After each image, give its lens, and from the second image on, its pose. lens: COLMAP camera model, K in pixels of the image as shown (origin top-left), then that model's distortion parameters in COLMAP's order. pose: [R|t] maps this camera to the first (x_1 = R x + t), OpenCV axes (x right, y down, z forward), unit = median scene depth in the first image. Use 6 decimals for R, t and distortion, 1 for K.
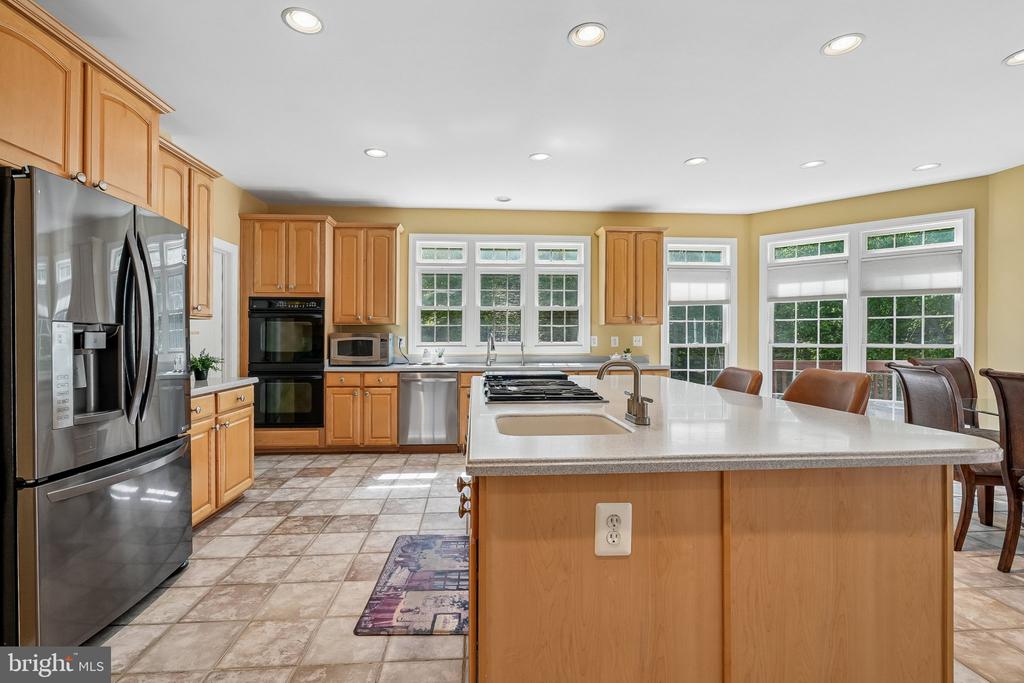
lens RADIAL K [[470.0, 0, 508.0], [0, 470.0, 338.8], [0, 0, 1]] dist [-0.001681, 0.000308]
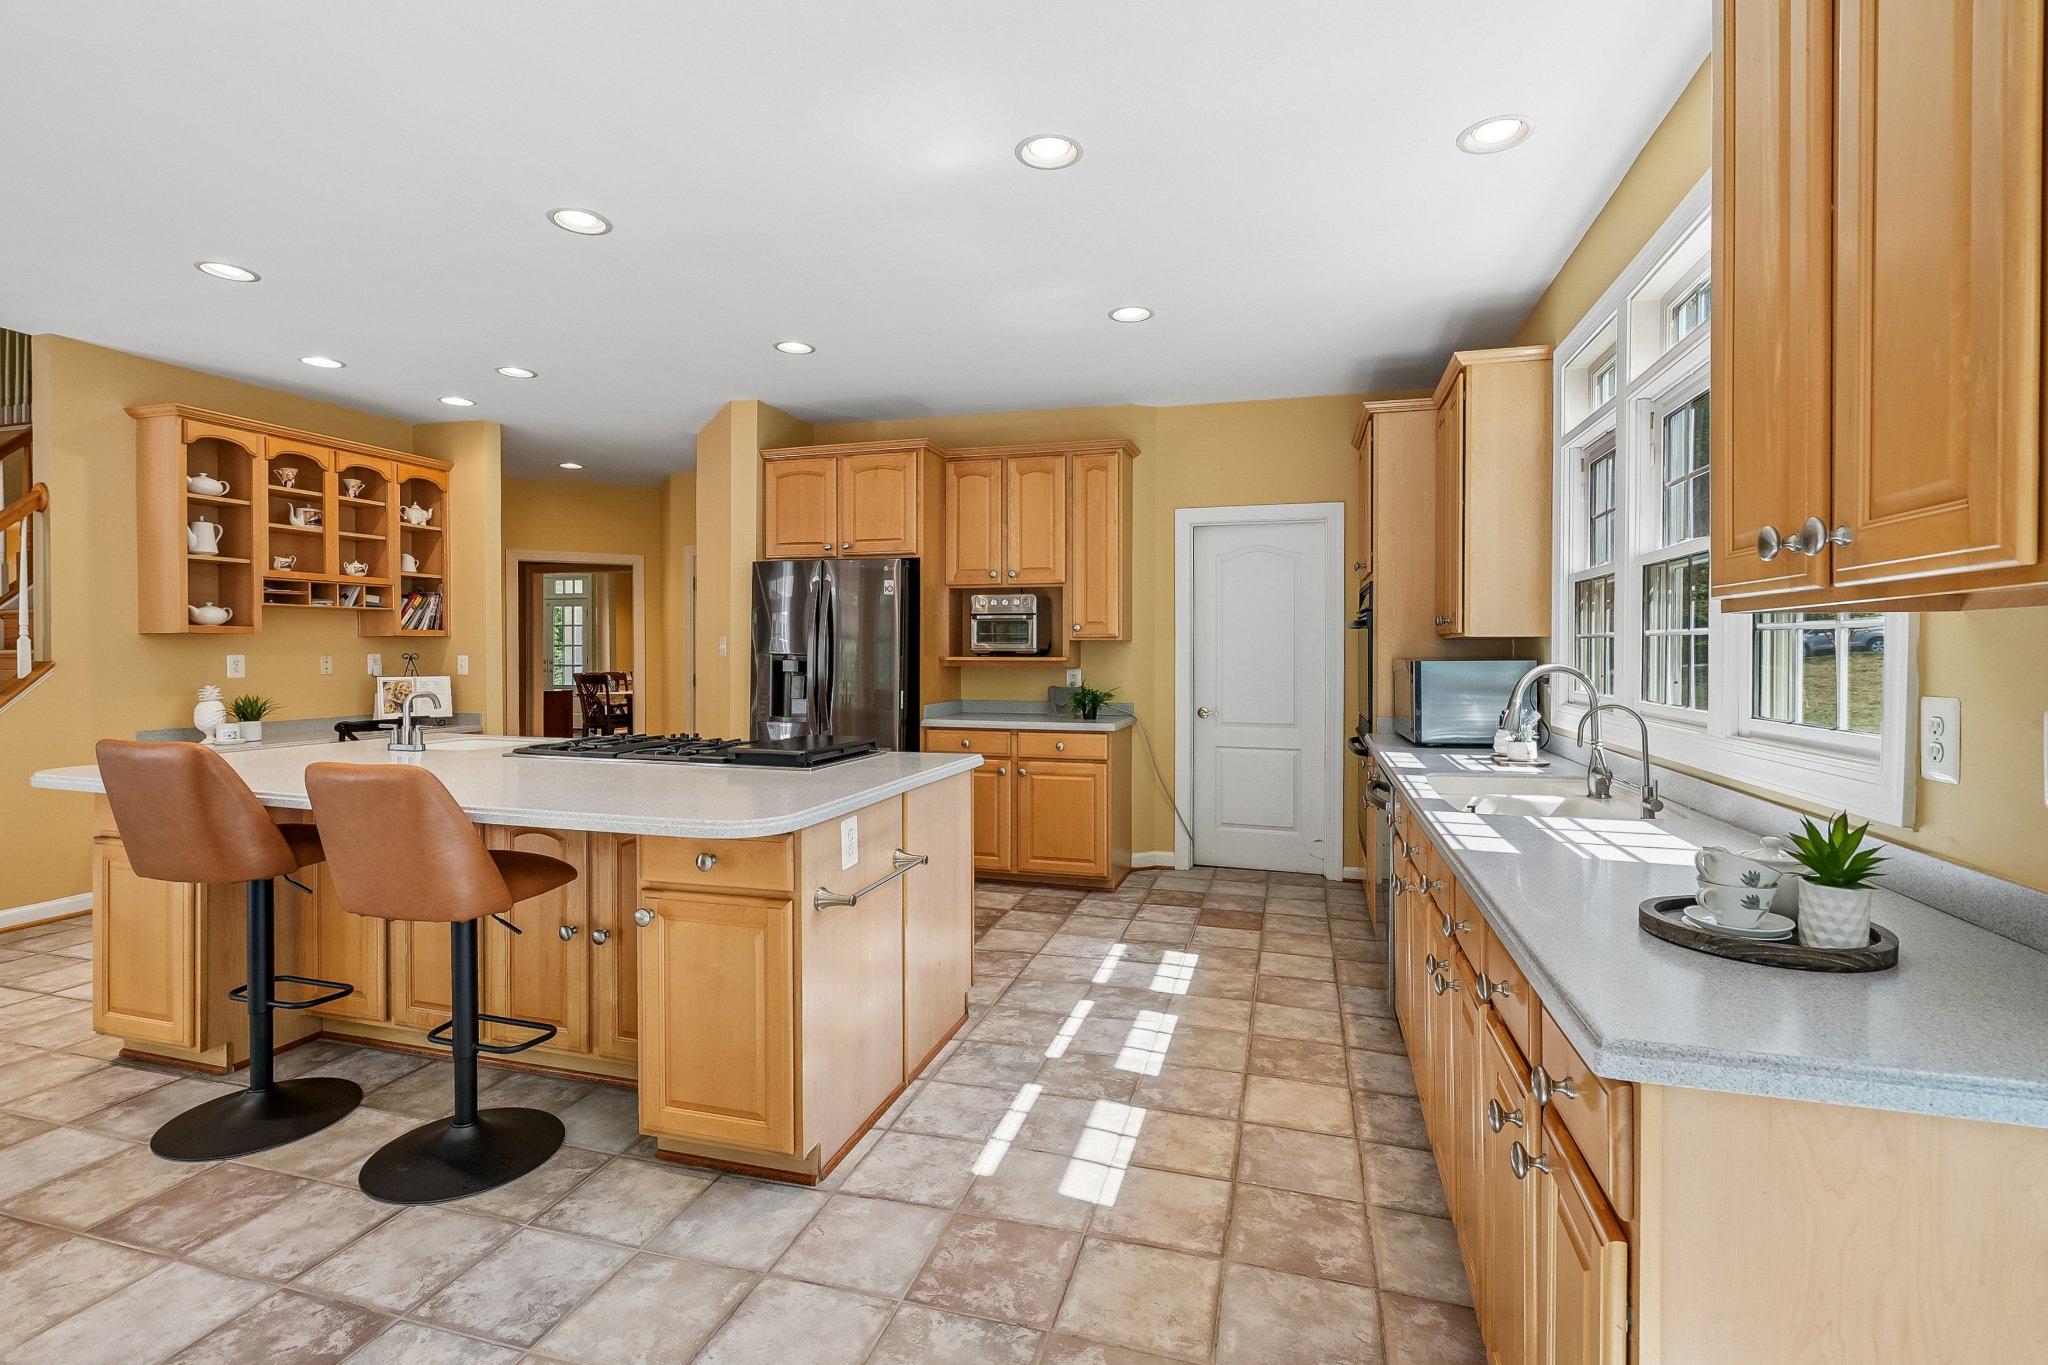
lens RADIAL K [[933.9, 0, 1031.8], [0, 933.9, 663.1], [0, 0, 1]] dist [-0.002505, 0.000065]
pose [[-0.335052, 0.013043, -0.942109, 0.566414], [-0.006839, 0.999844, 0.016274, -0.020445], [0.942175, 0.011896, -0.334911, 0.966703]]
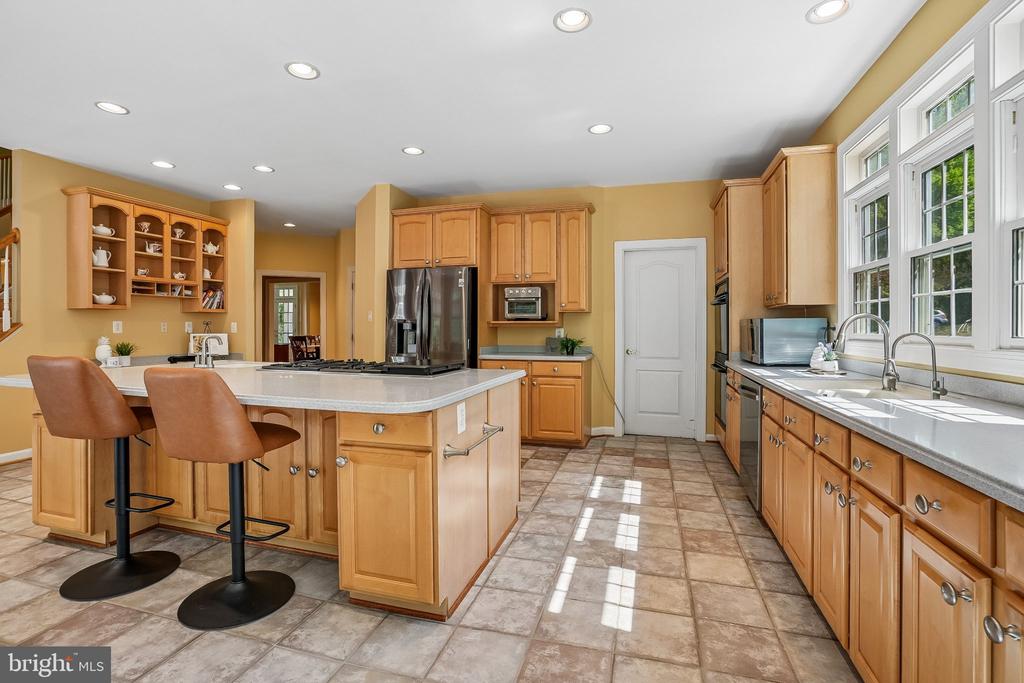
lens RADIAL K [[472.7, 0, 515.0], [0, 472.7, 329.6], [0, 0, 1]] dist [-0.054996, 0.019714]
pose [[-0.337079, 0.004889, -0.941464, 0.512727], [-0.004505, 0.999967, 0.006806, 0.001327], [0.941466, 0.006536, -0.337046, 0.898218]]
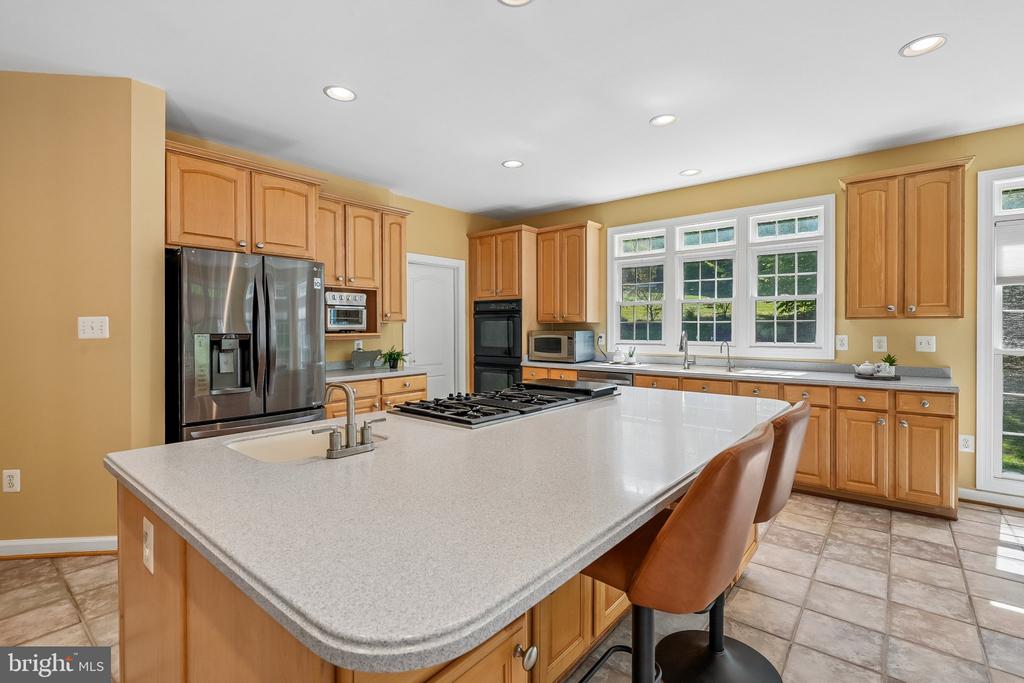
lens RADIAL K [[466.9, 0, 515.9], [0, 466.9, 331.8], [0, 0, 1]] dist [-0.002505, 0.000065]
pose [[0.726807, 0.006829, -0.686808, 0.350387], [-0.000606, 0.999957, 0.009302, -0.020090], [0.686842, -0.006344, 0.726779, 0.183076]]
